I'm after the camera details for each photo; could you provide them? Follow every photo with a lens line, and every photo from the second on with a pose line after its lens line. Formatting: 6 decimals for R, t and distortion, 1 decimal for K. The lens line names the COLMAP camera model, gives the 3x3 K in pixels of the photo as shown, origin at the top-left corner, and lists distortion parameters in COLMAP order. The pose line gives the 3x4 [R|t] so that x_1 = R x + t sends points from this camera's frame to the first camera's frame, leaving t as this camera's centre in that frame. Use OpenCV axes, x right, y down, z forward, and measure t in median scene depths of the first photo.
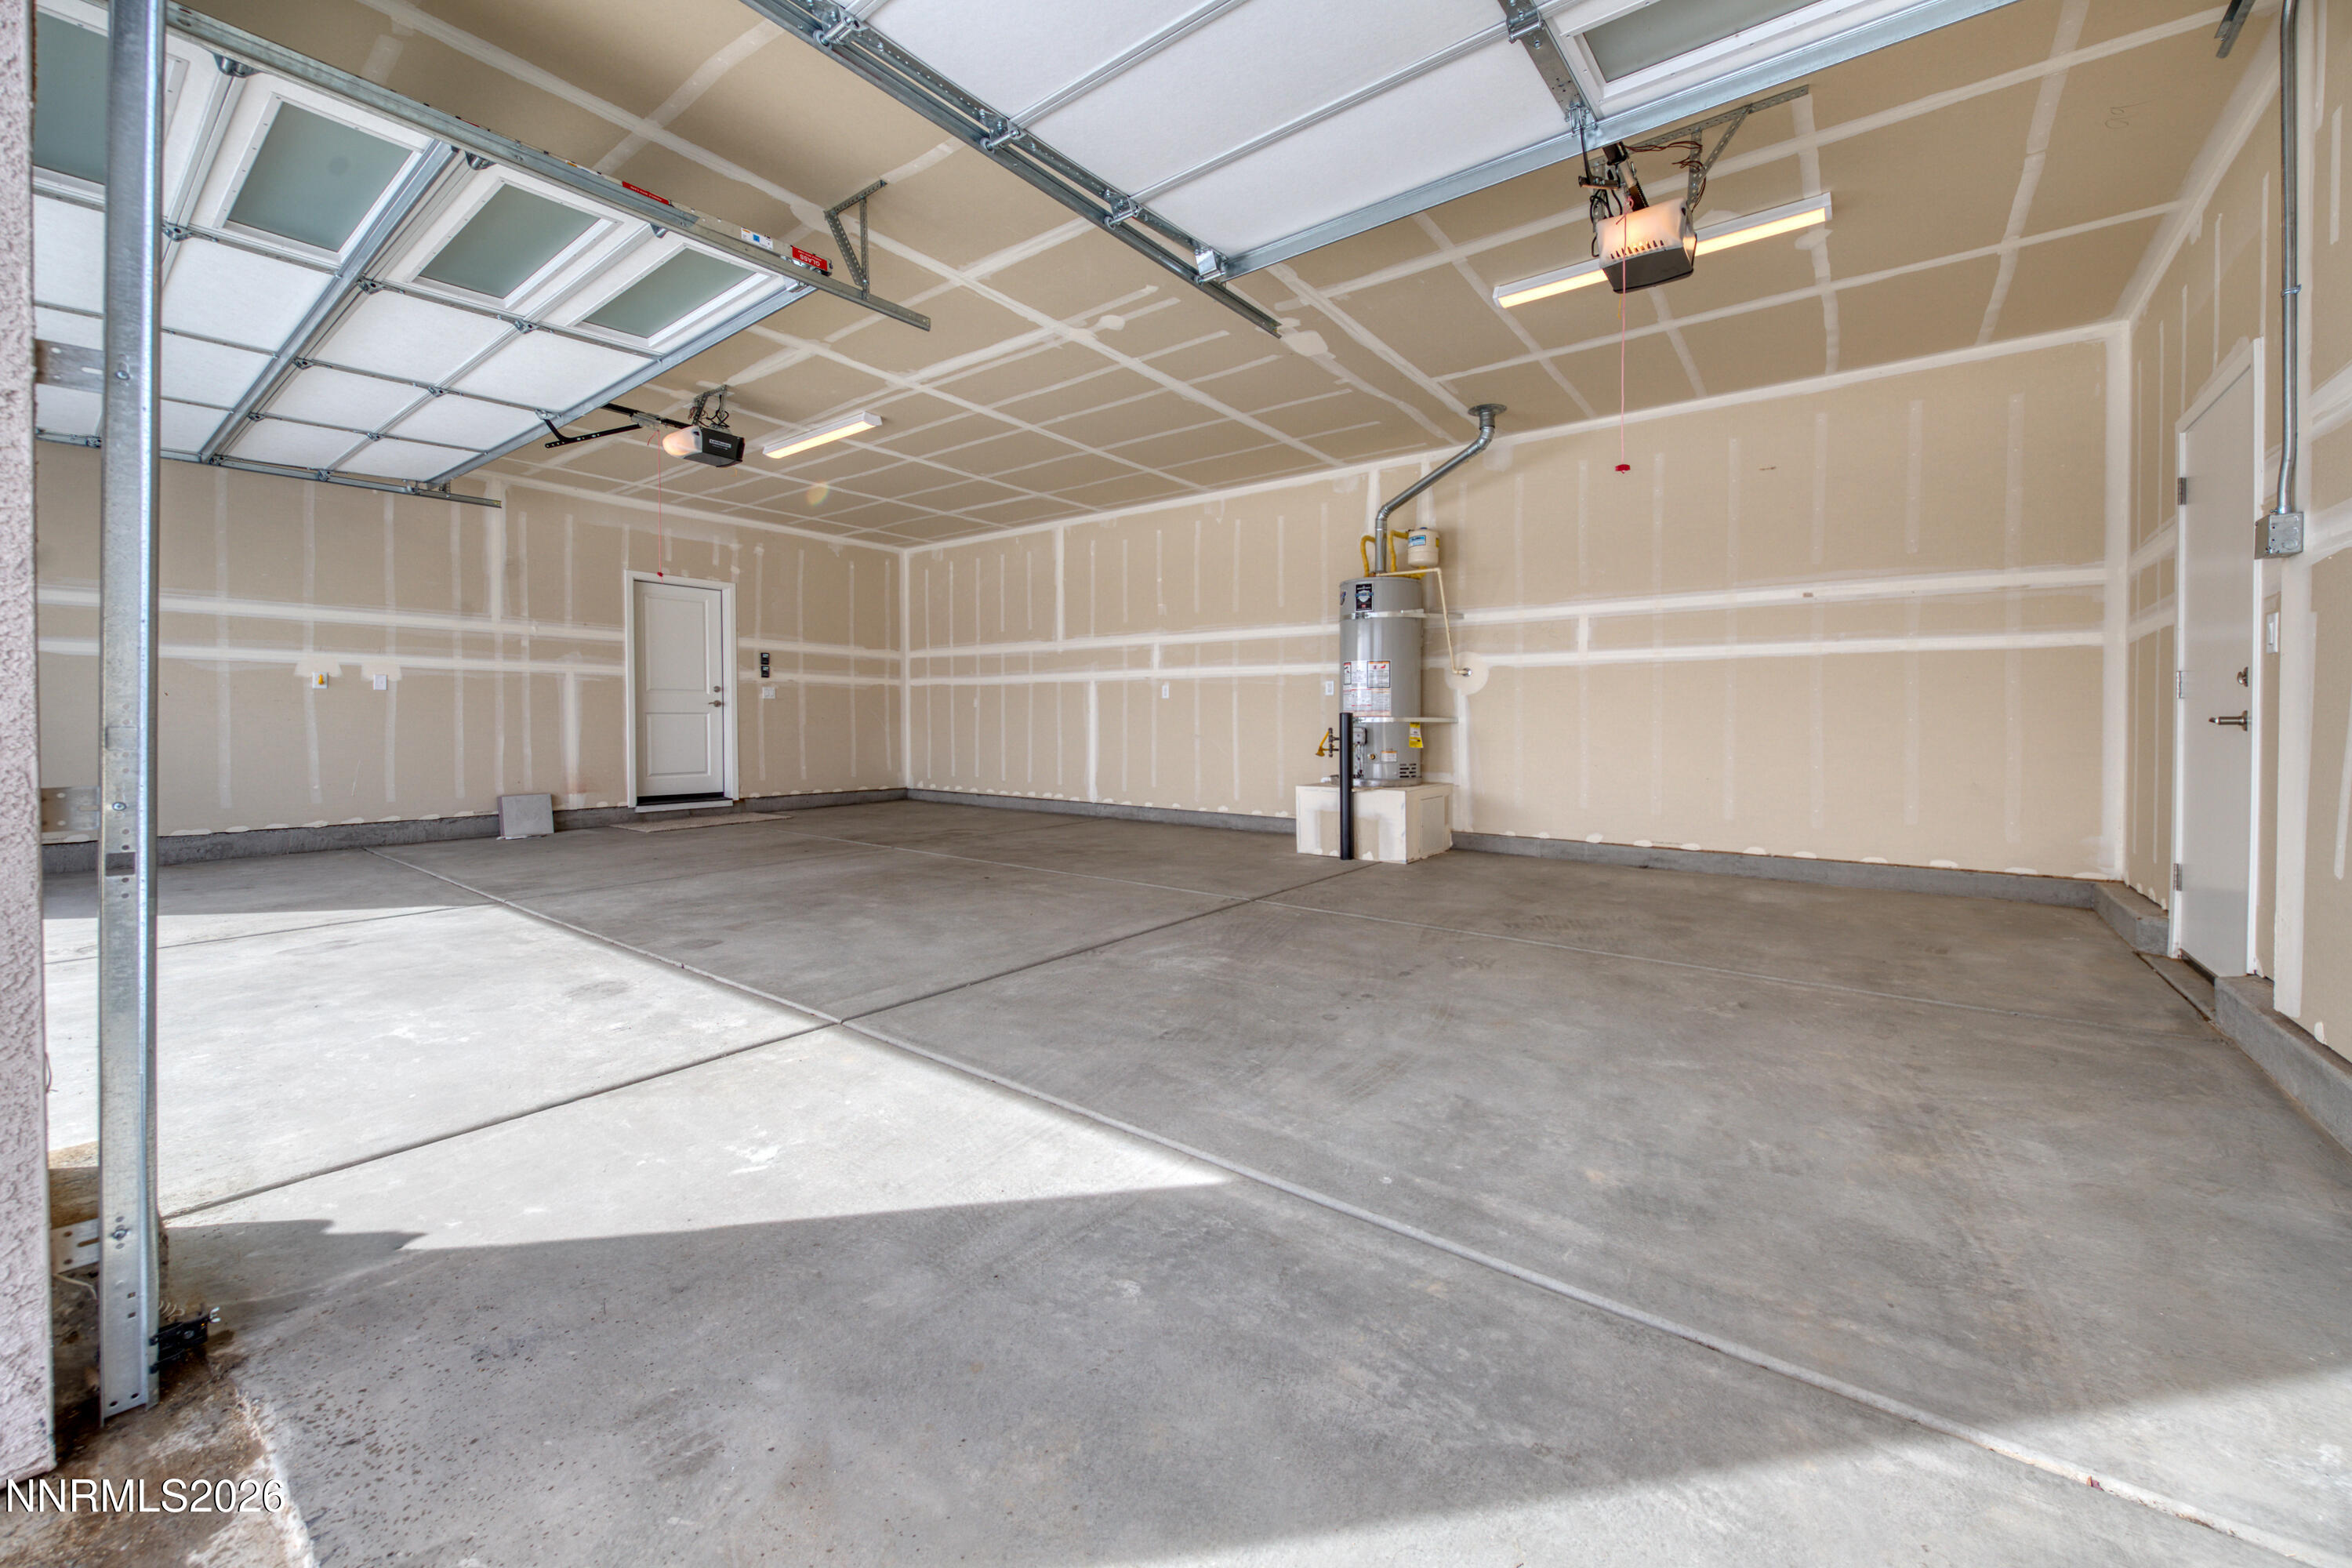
lens RADIAL K [[875.8, 0, 1213.5], [0, 875.8, 728.1], [0, 0, 1]] dist [-0.001239, -0.000124]
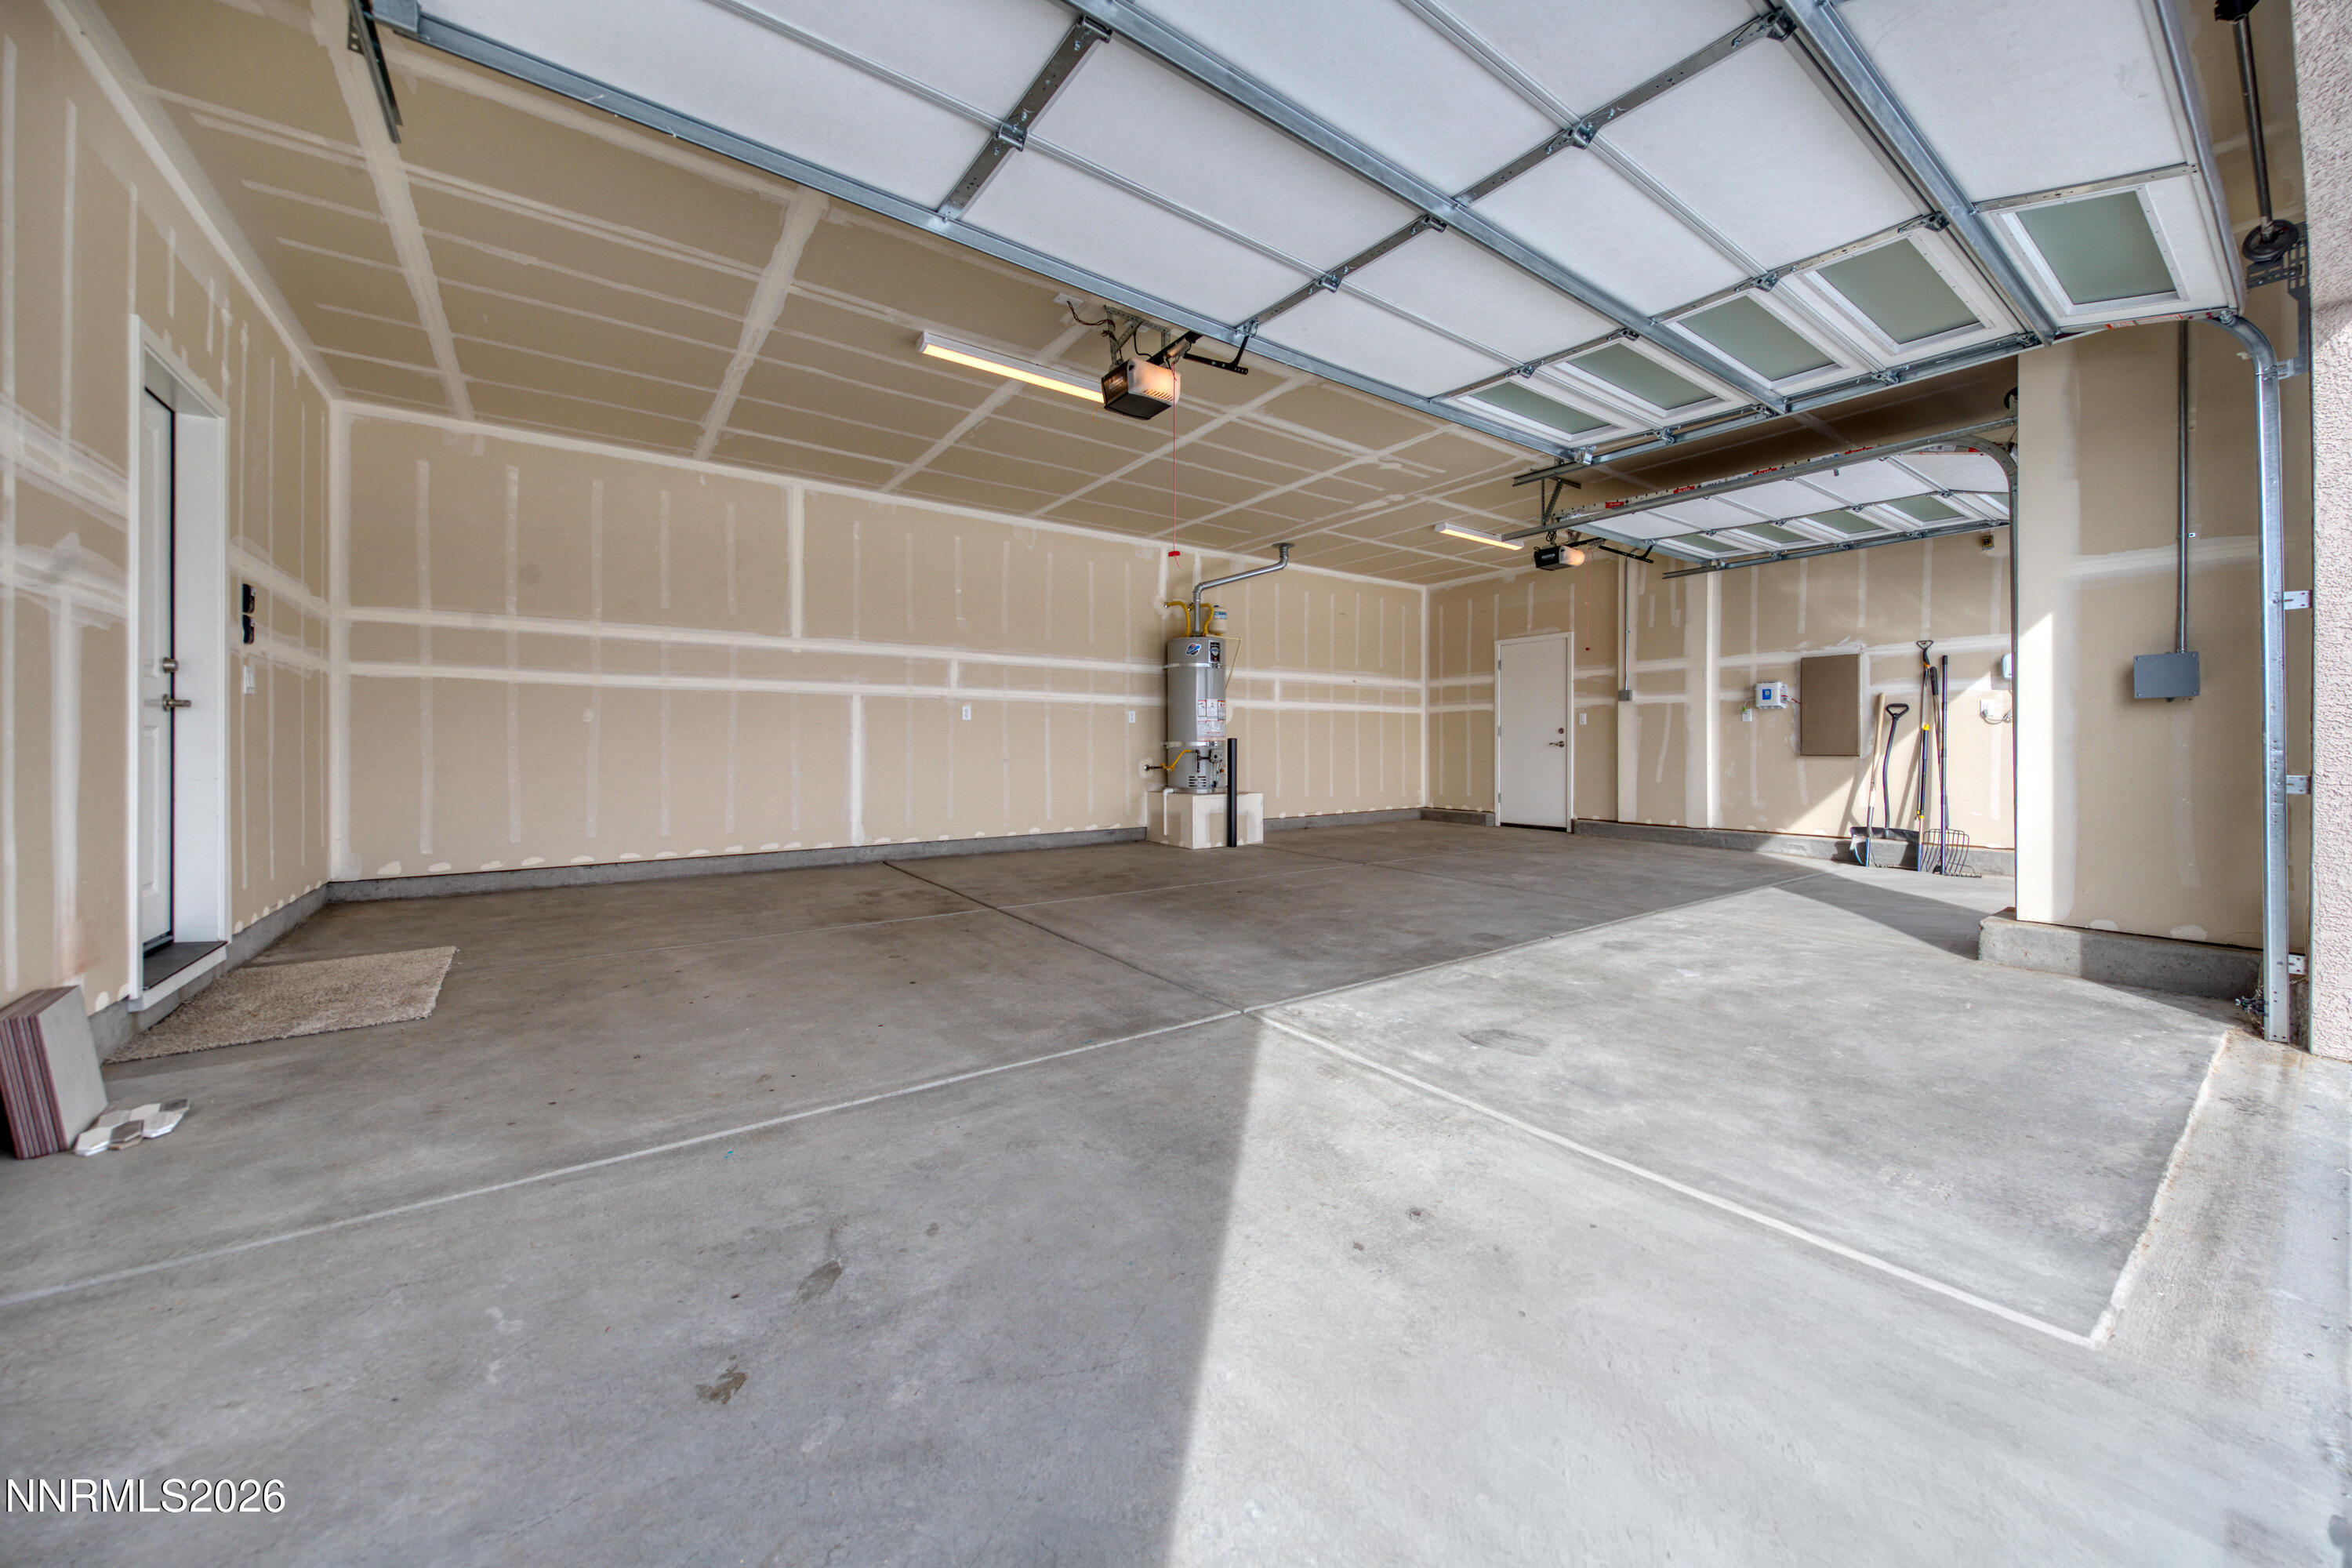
lens RADIAL K [[875.8, 0, 1212.6], [0, 875.8, 739.5], [0, 0, 1]] dist [-0.001239, -0.000124]
pose [[0.283555, 0.004005, 0.958948, -0.951040], [0.007379, 0.999953, -0.006358, -0.005841], [-0.958928, 0.008879, 0.283512, 0.531402]]
